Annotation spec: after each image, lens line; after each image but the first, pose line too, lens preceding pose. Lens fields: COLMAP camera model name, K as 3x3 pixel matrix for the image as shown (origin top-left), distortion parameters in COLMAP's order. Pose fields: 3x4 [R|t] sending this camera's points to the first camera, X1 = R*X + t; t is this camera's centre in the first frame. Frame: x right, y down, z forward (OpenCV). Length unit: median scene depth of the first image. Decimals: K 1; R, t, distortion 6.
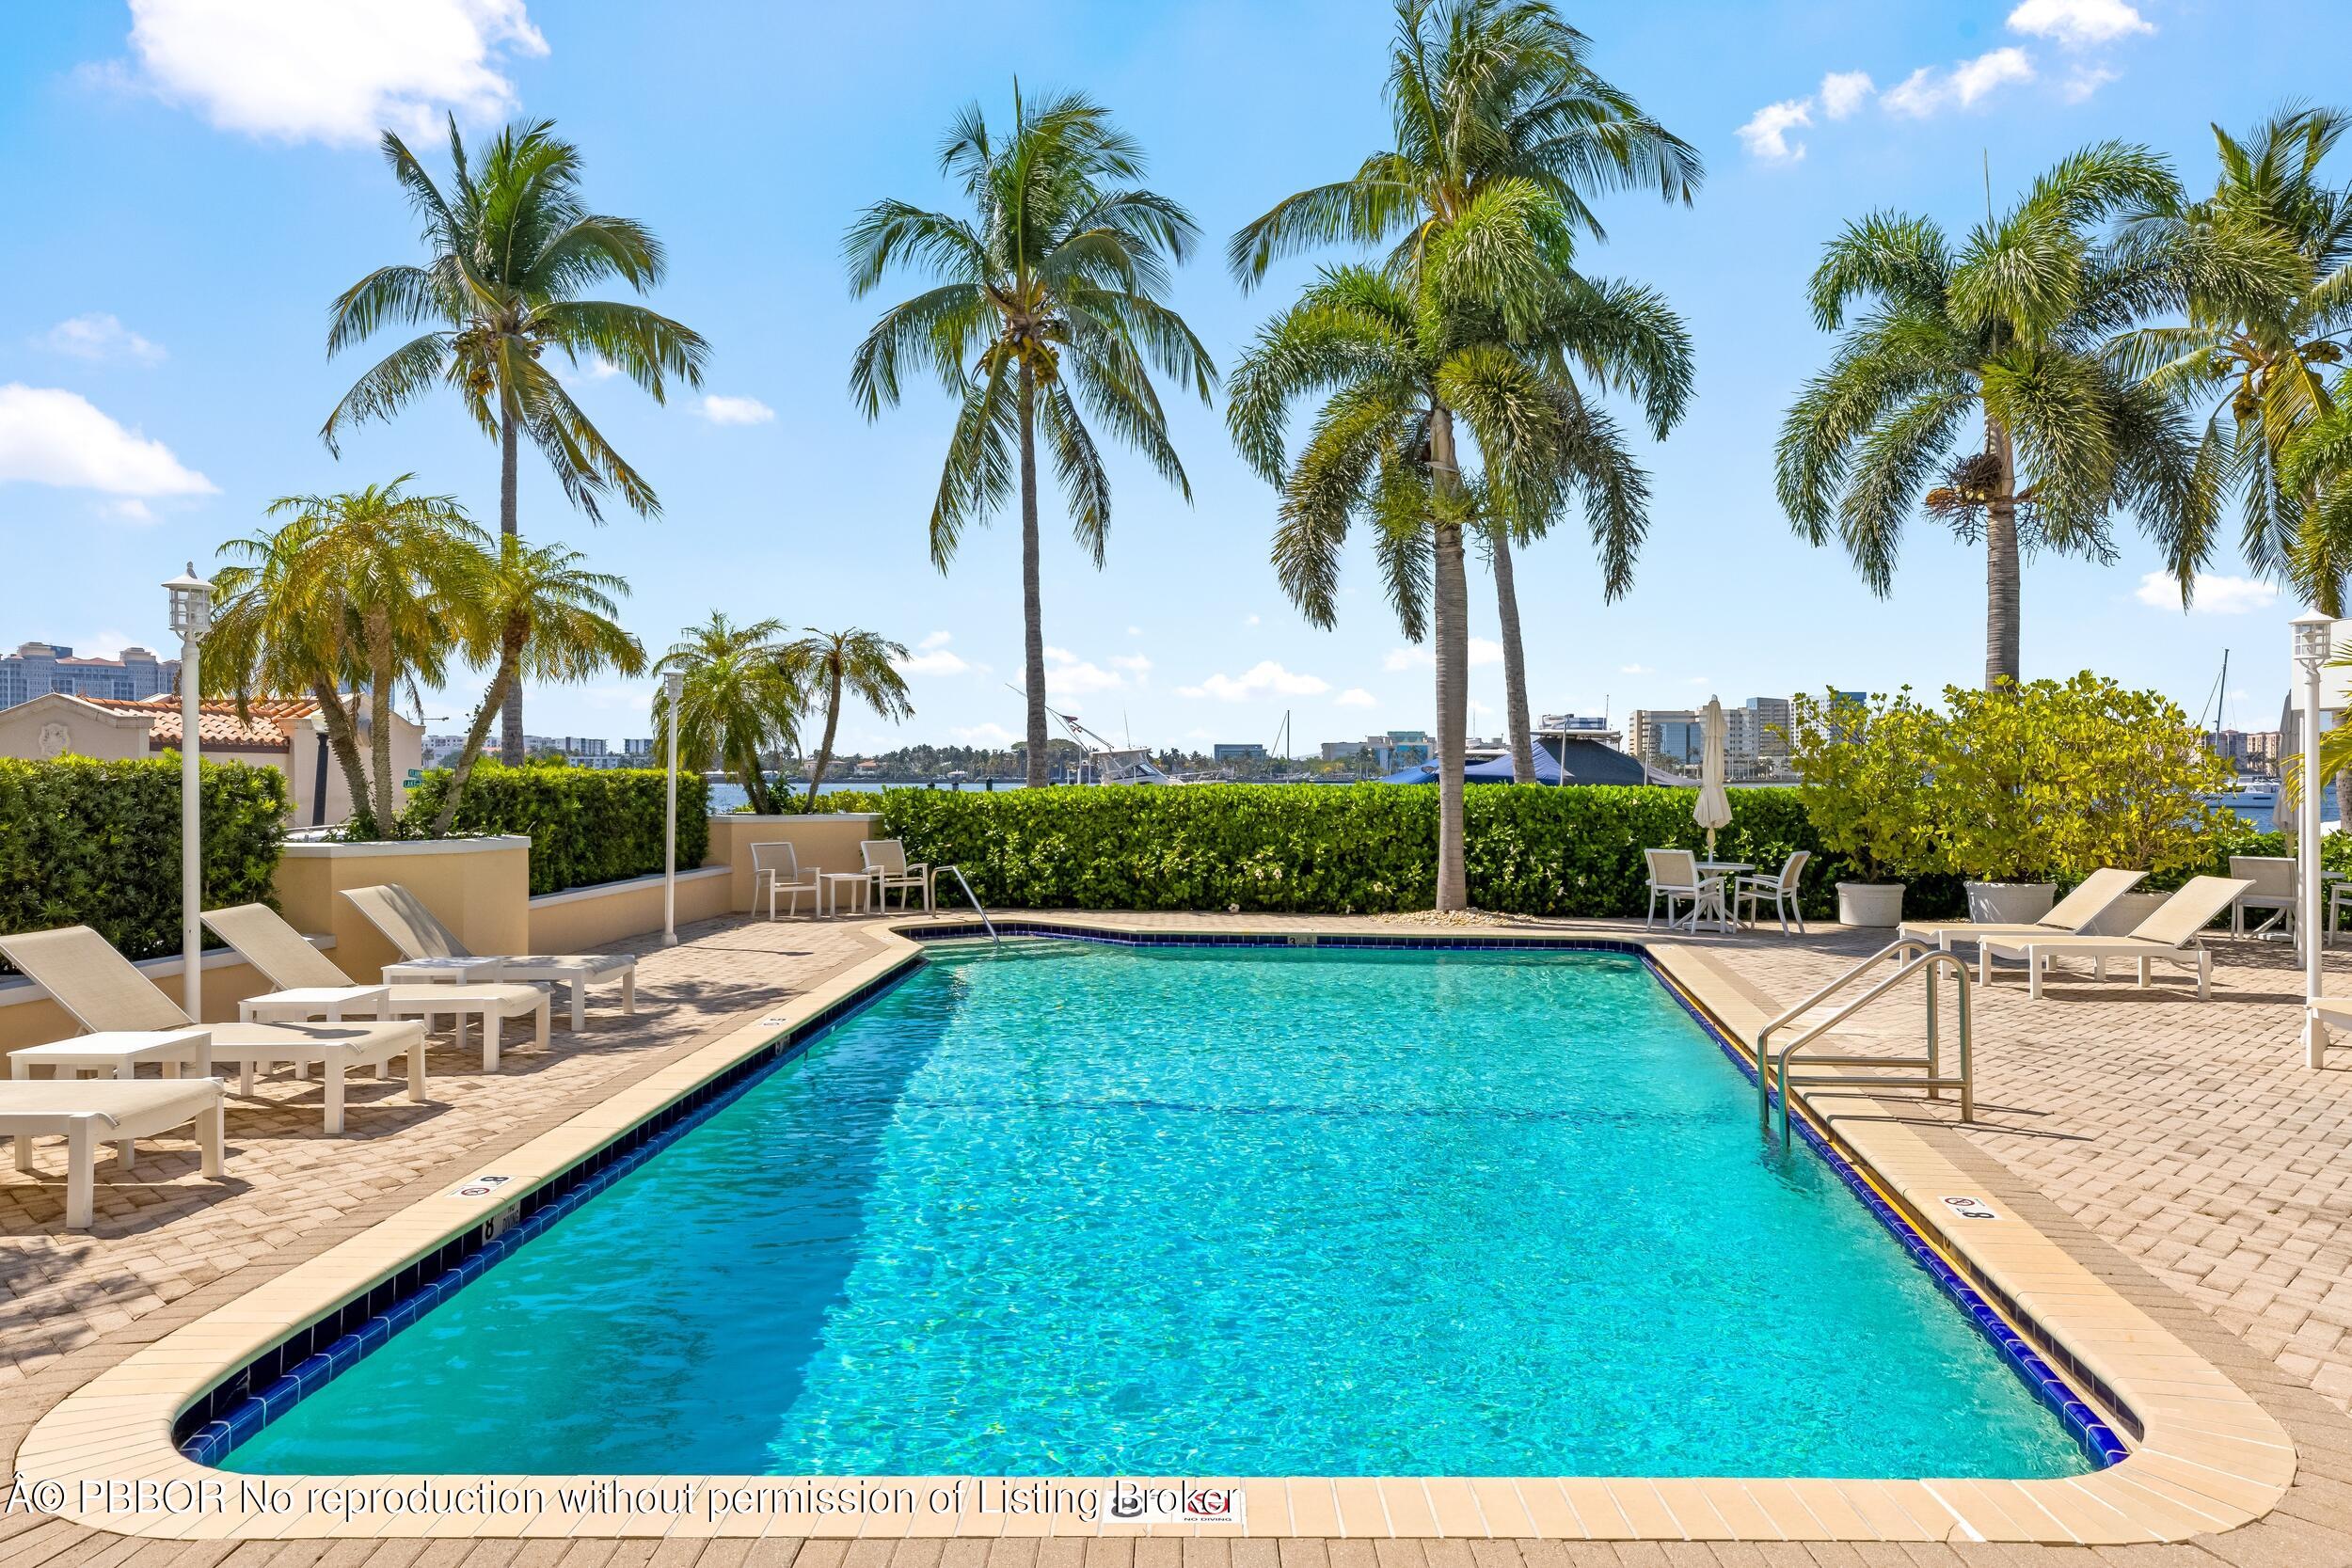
lens RADIAL K [[1585.8, 0, 1176.0], [0, 1585.8, 784.0], [0, 0, 1]] dist [0.007078, 0.001725]
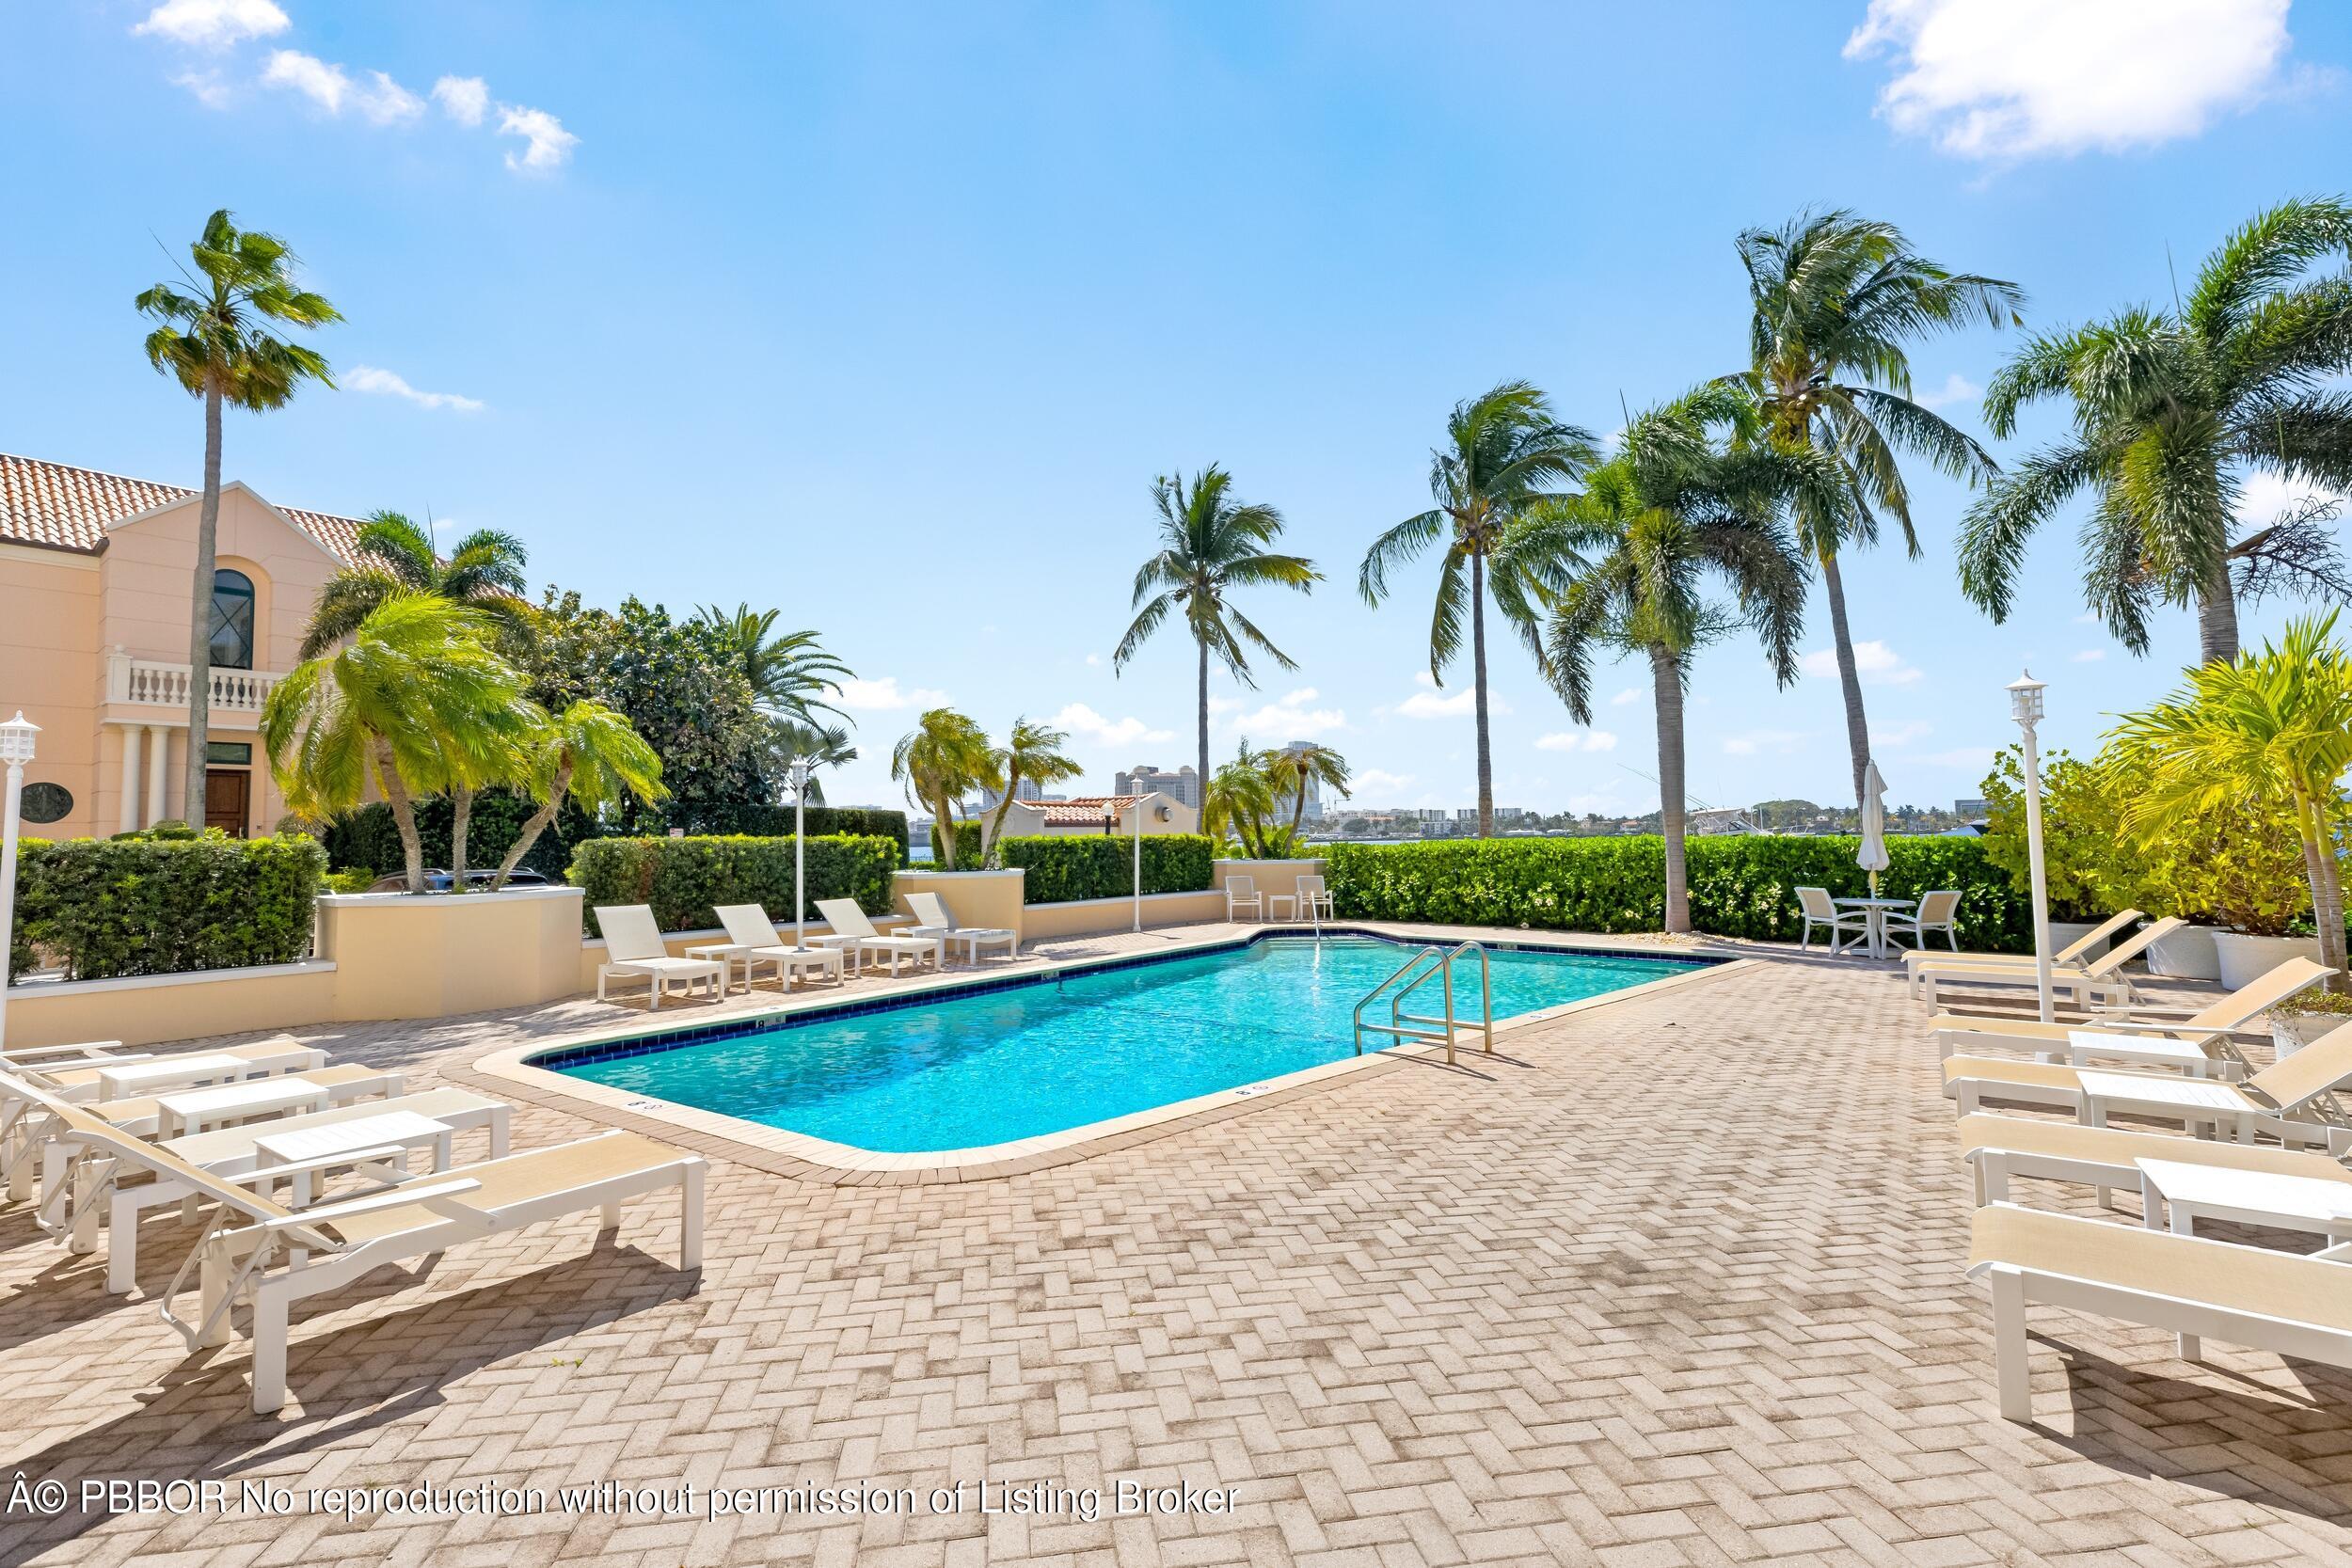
lens RADIAL K [[1099.5, 0, 1176.0], [0, 1099.5, 784.0], [0, 0, 1]] dist [0.002294, 0.000276]
pose [[0.812628, -0.040468, -0.581376, 0.359506], [0.011395, 0.998499, -0.053575, 0.000640], [0.582671, 0.036912, 0.811870, 0.011318]]
